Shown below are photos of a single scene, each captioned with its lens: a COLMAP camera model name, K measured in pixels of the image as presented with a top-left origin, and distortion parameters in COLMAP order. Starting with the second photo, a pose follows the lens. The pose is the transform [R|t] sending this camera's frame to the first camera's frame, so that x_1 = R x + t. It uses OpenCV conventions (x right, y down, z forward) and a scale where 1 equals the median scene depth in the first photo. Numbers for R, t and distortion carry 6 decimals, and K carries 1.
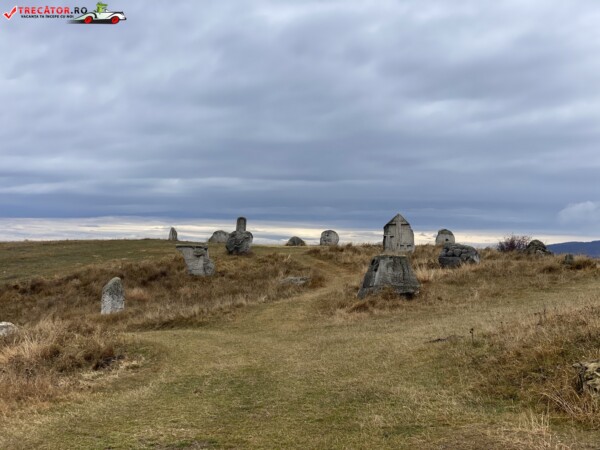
lens RADIAL K [[882.5, 0, 302.3], [0, 882.5, 224.5], [0, 0, 1]] dist [0.128011, -0.079588]
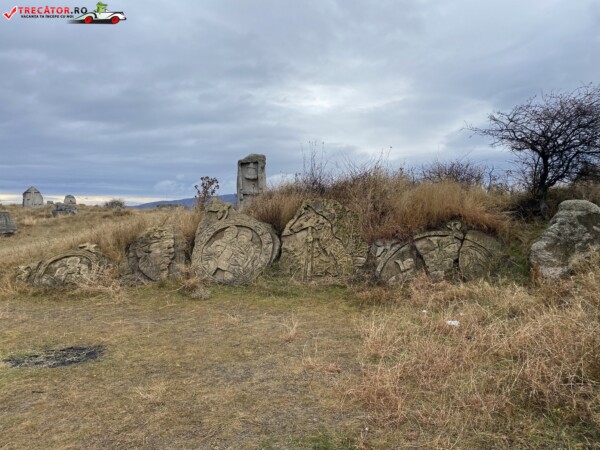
lens RADIAL K [[445.8, 0, 300.8], [0, 445.8, 236.3], [0, 0, 1]] dist [0.119923, -0.158316]
pose [[0.831904, -0.053046, 0.552378, 0.058301], [-0.001153, 0.995253, 0.097312, -0.002123], [-0.554918, -0.081591, 0.827894, -0.036196]]
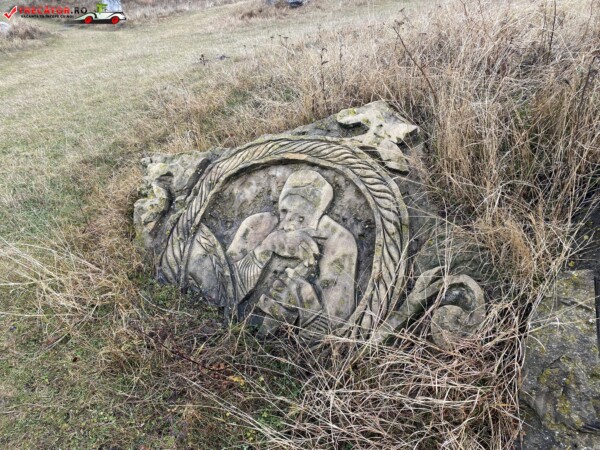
lens RADIAL K [[451.9, 0, 295.8], [0, 451.9, 224.2], [0, 0, 1]] dist [0.017025, 0.000822]
pose [[0.999028, 0.026184, -0.035466, 0.087168], [-0.004230, 0.857727, 0.514088, 0.008692], [0.043881, -0.513438, 0.857004, 0.153999]]
